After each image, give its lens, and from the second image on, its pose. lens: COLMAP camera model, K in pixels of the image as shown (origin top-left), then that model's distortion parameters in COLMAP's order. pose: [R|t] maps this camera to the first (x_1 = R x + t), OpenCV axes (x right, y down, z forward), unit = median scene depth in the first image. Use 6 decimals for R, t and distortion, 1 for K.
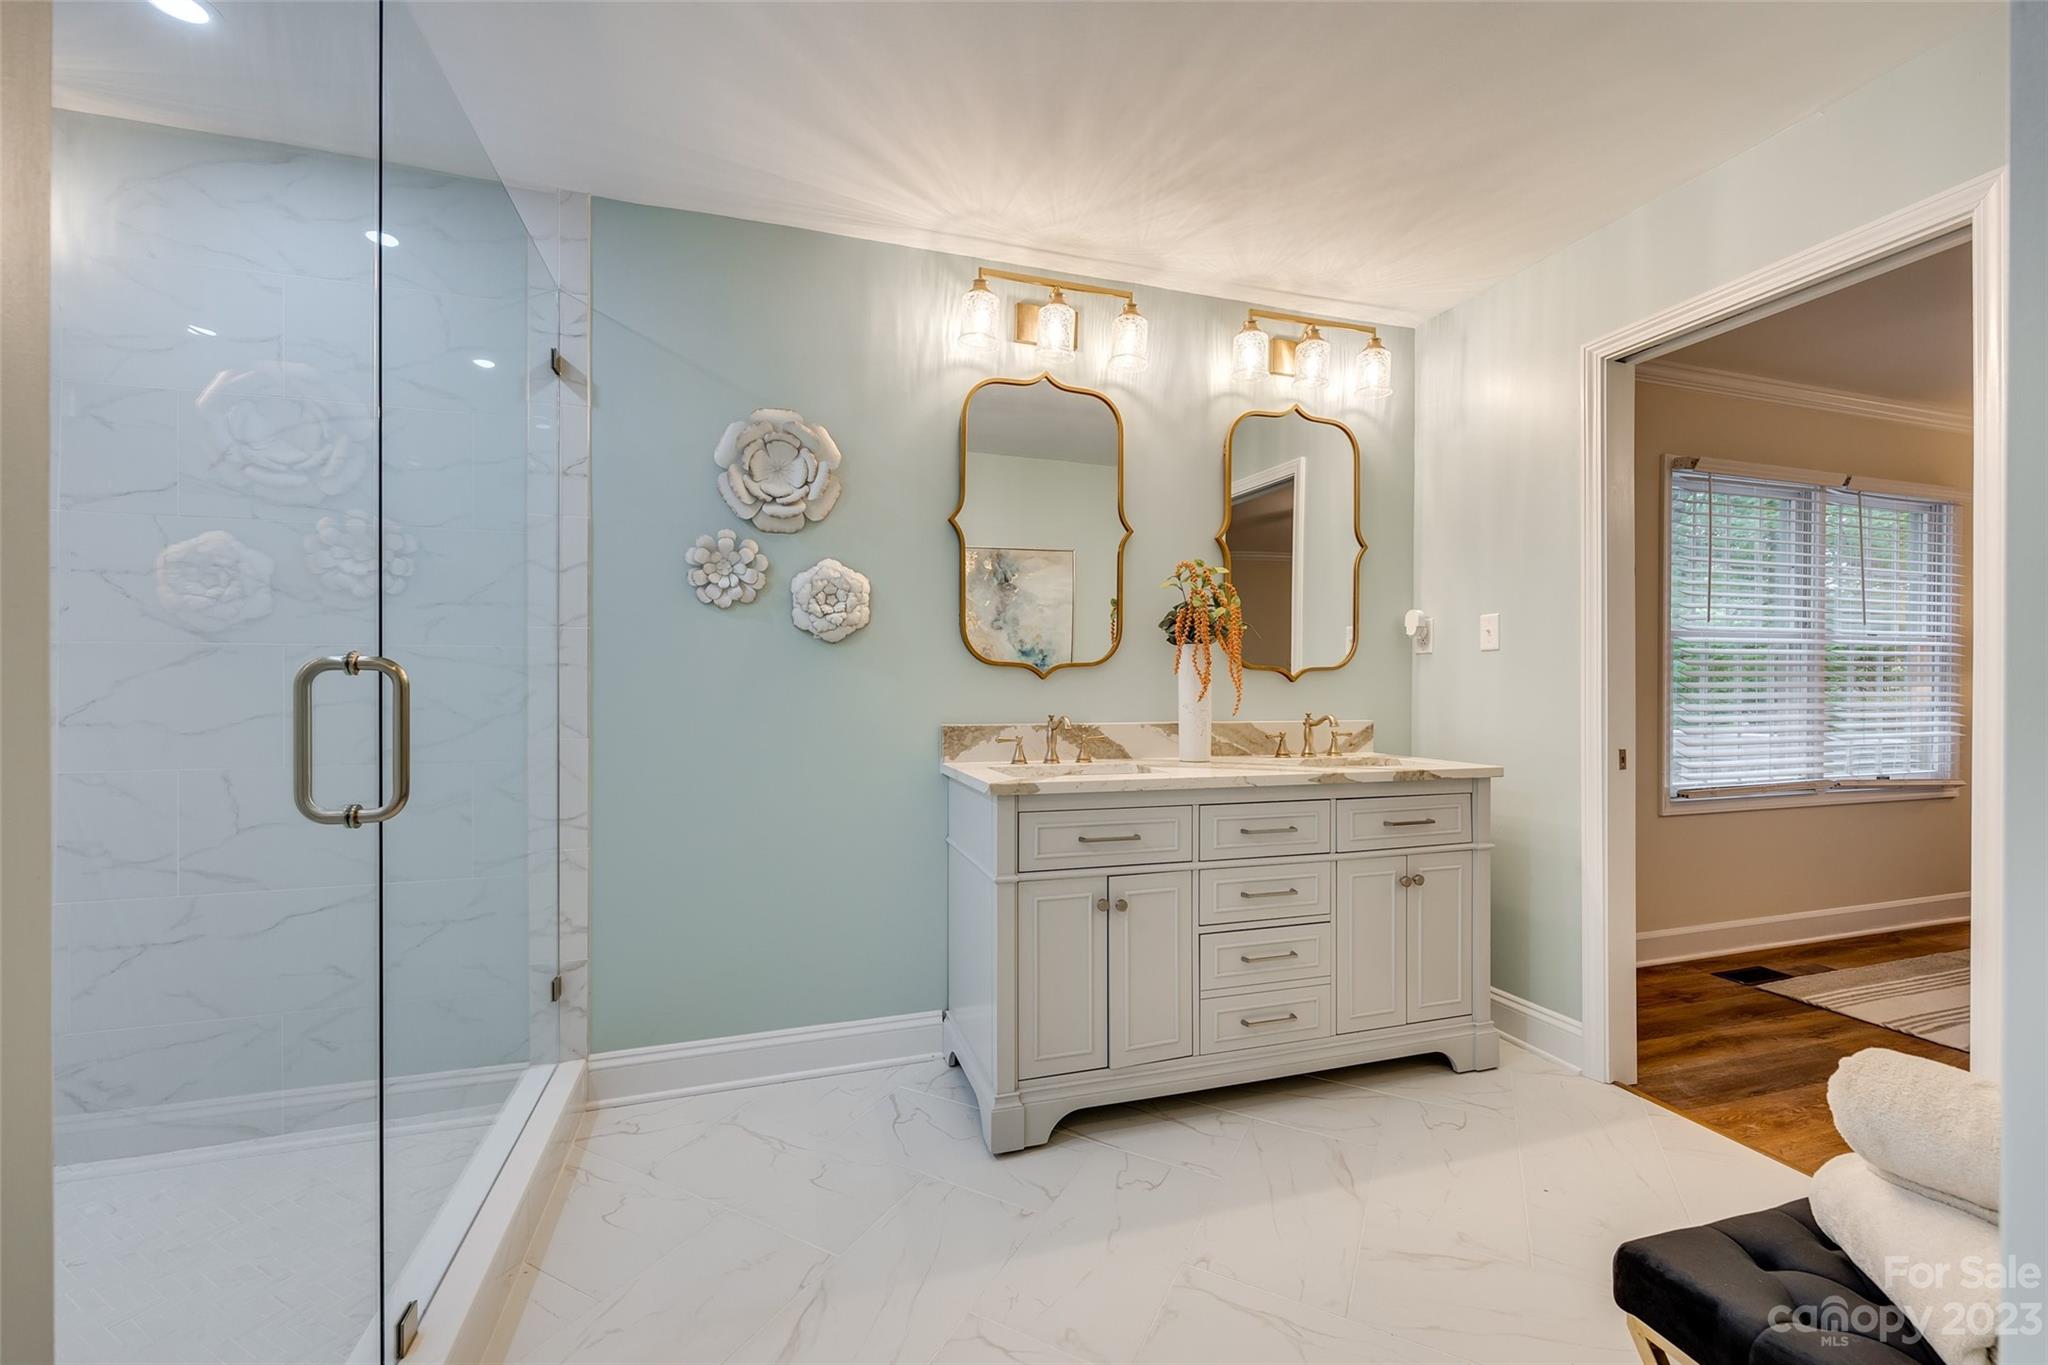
lens RADIAL K [[829.2, 0, 1024.2], [0, 829.2, 682.9], [0, 0, 1]] dist [0.002649, 0.000118]
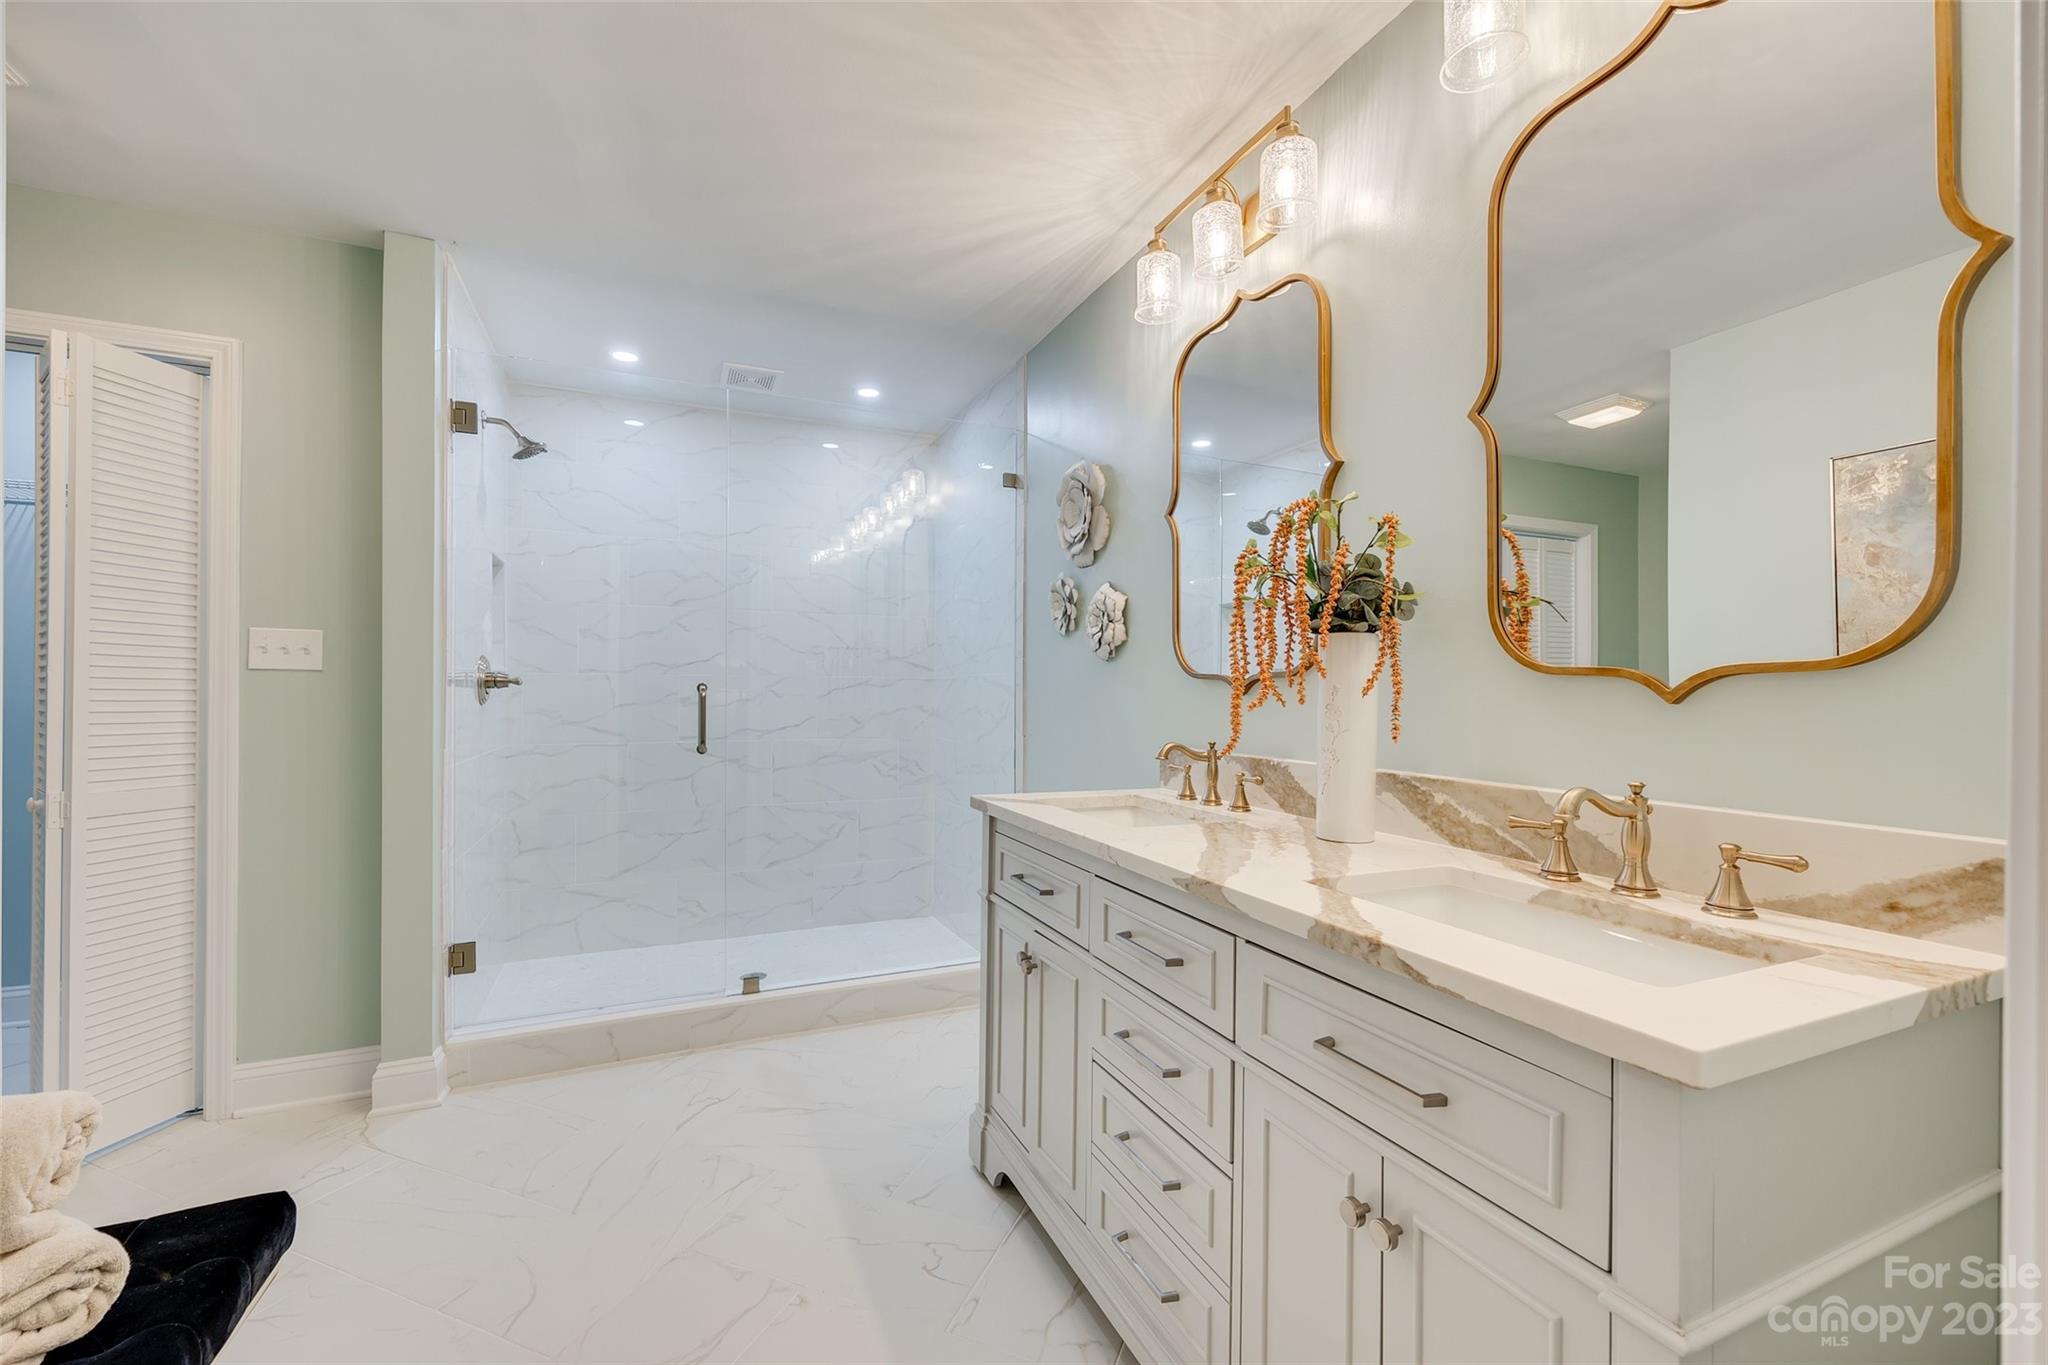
lens RADIAL K [[829.2, 0, 1021.9], [0, 829.2, 691.2], [0, 0, 1]] dist [0.002649, 0.000118]
pose [[0.100109, -0.005688, -0.994960, 0.767650], [-0.006690, 0.999957, -0.006390, -0.002105], [0.994954, 0.007296, 0.100067, 0.738574]]
